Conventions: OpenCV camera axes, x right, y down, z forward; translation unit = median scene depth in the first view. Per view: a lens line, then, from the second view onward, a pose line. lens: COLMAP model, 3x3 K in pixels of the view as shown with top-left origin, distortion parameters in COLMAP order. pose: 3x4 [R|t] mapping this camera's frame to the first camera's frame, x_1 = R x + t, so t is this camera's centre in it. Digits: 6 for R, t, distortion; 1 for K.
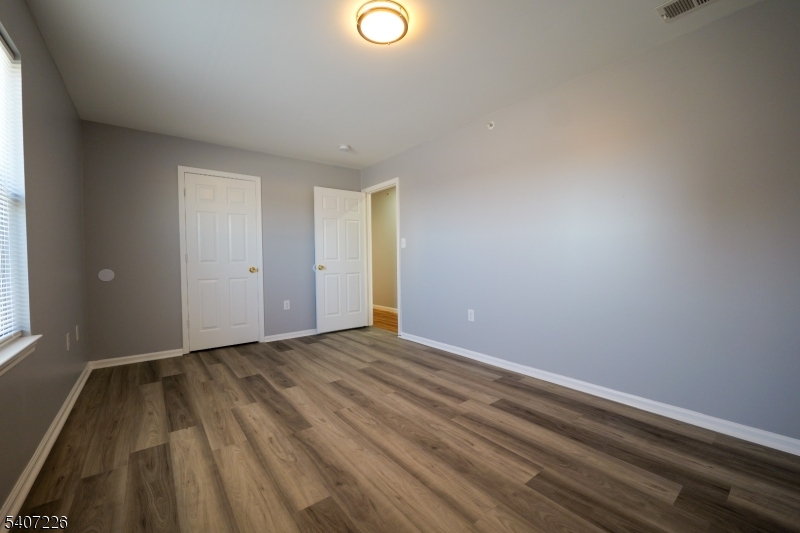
lens RADIAL K [[321.2, 0, 399.9], [0, 321.2, 264.9], [0, 0, 1]] dist [0.002353, 0.000085]
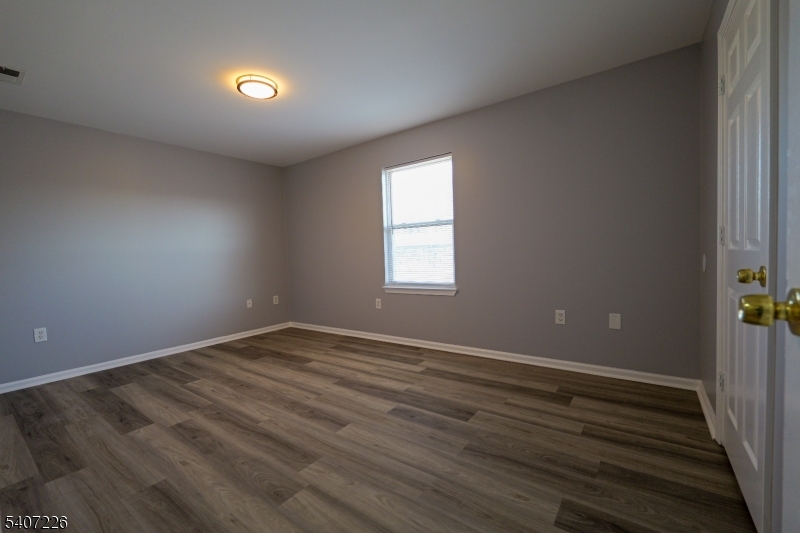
lens RADIAL K [[321.2, 0, 400.1], [0, 321.2, 267.0], [0, 0, 1]] dist [0.002353, 0.000085]
pose [[-0.956846, 0.062291, -0.283841, -0.175206], [0.046972, 0.997064, 0.060471, -0.043358], [0.286774, 0.044529, -0.956963, 2.134493]]
